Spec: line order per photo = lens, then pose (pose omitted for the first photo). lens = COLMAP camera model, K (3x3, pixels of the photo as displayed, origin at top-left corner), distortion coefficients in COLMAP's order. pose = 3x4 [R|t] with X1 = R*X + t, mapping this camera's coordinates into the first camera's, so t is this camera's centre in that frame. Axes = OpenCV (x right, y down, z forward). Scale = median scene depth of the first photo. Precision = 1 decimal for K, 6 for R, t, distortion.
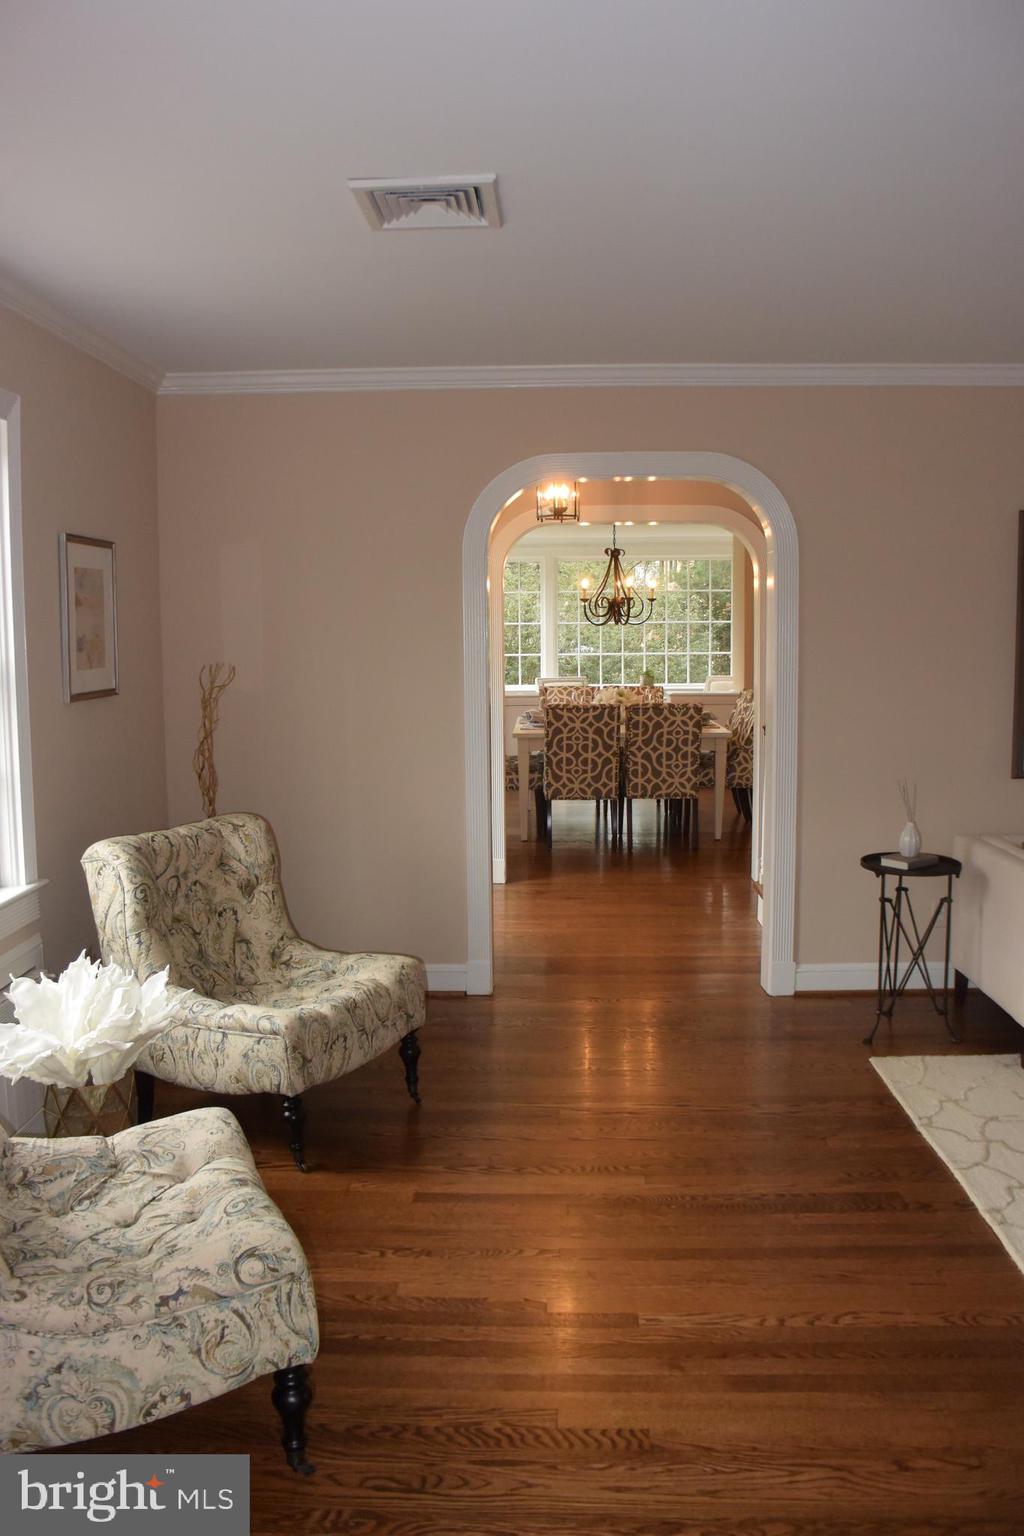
lens RADIAL K [[1193.0, 0, 508.6], [0, 1193.0, 772.8], [0, 0, 1]] dist [-0.136001, 0.079437]
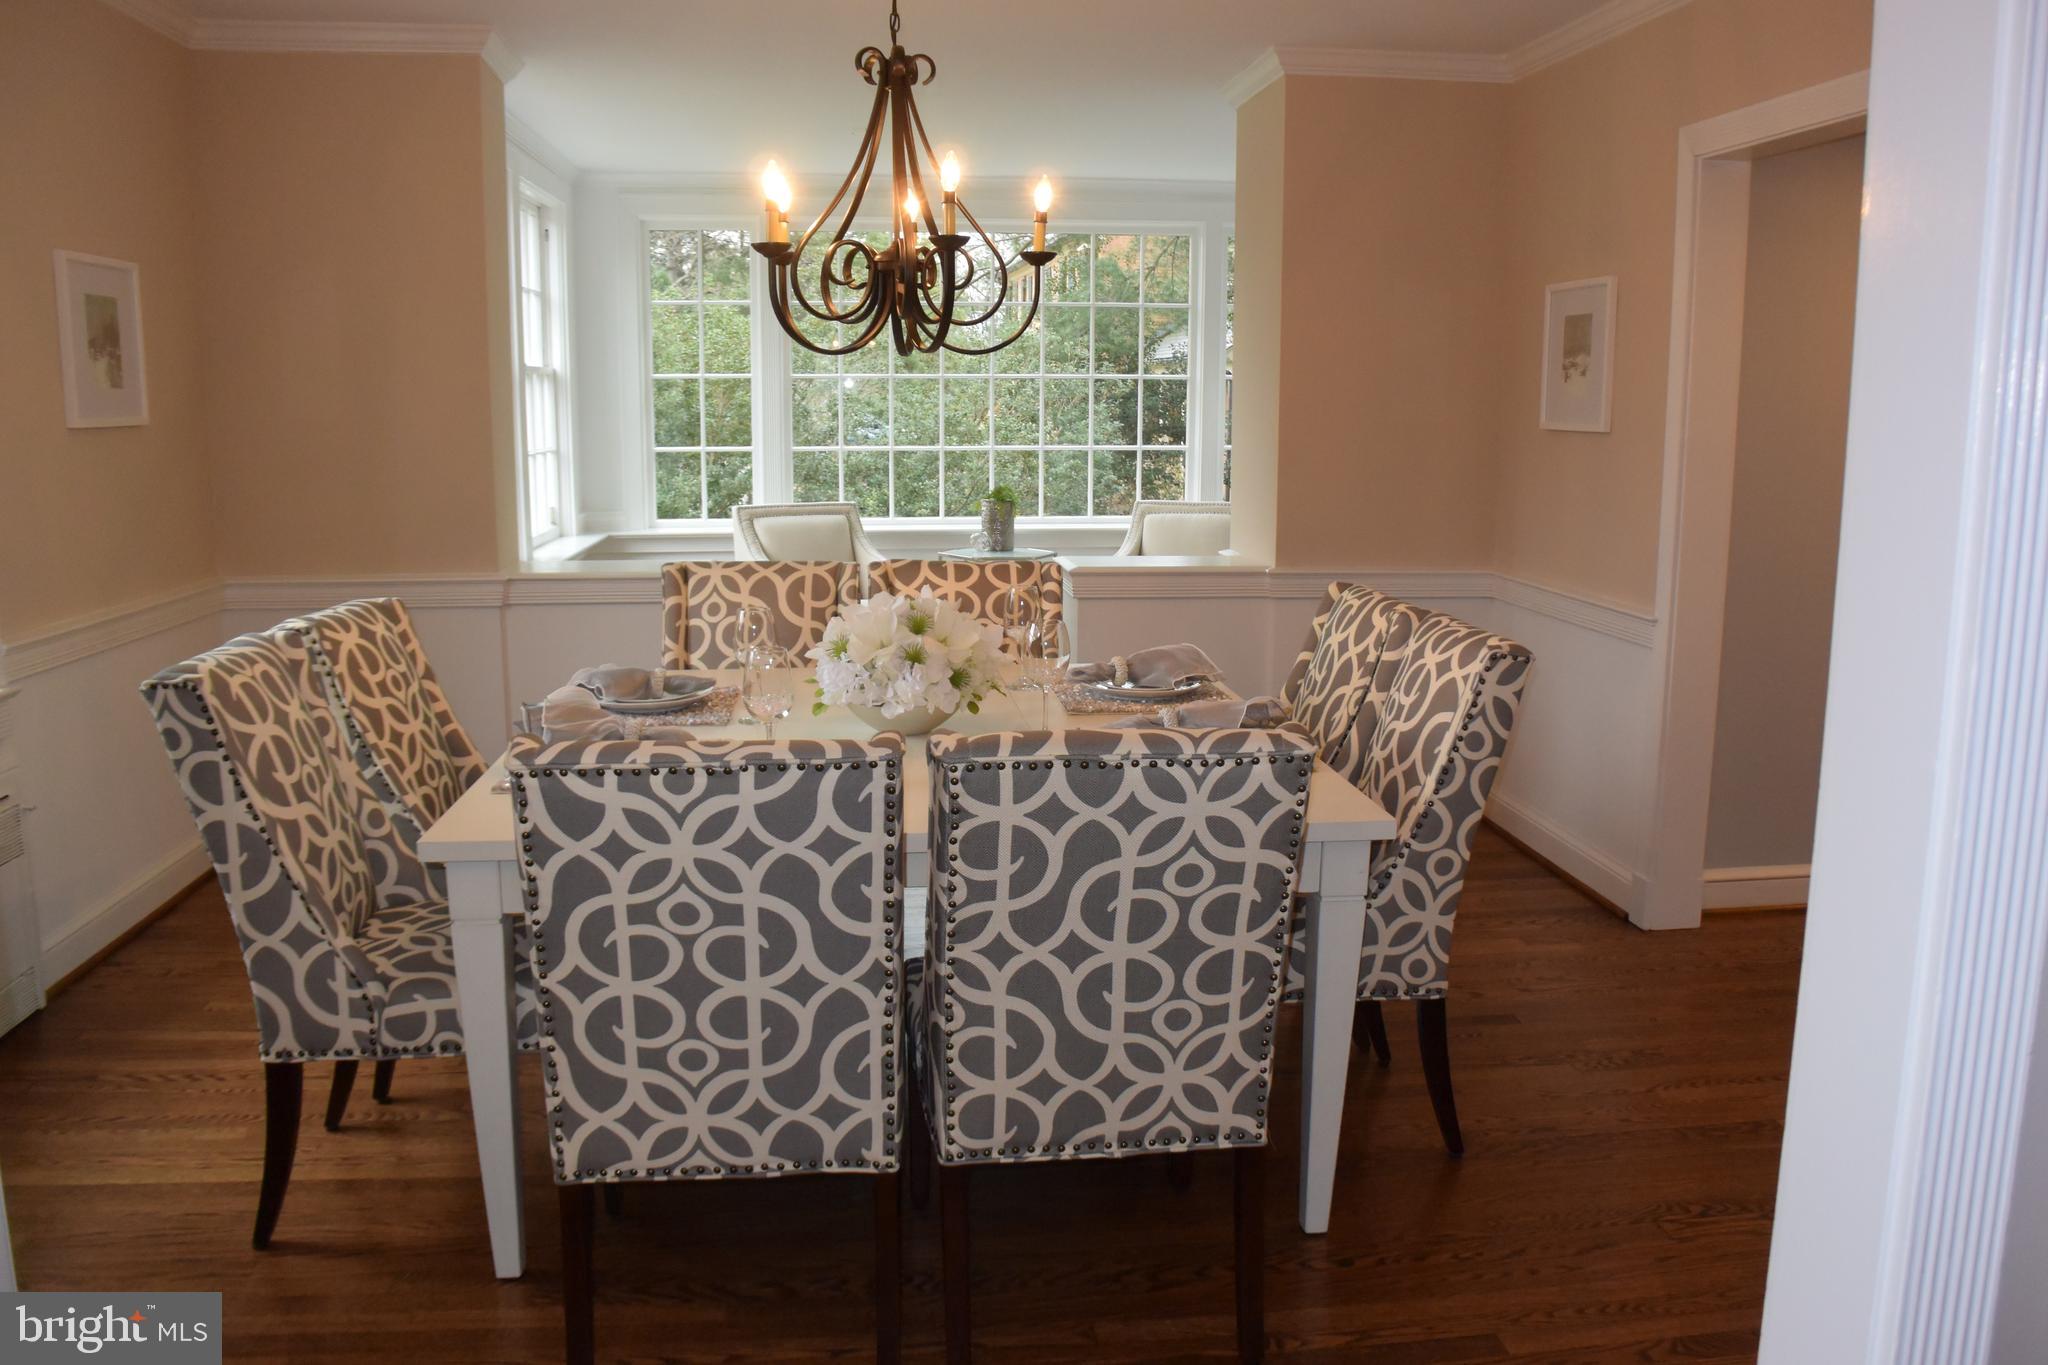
lens RADIAL K [[1590.6, 0, 1038.2], [0, 1590.6, 682.2], [0, 0, 1]] dist [-0.136001, 0.079437]
pose [[0.988912, -0.011275, 0.148077, 0.076970], [0.003267, 0.998524, 0.054213, -0.080387], [-0.148470, -0.053128, 0.987489, 0.734081]]
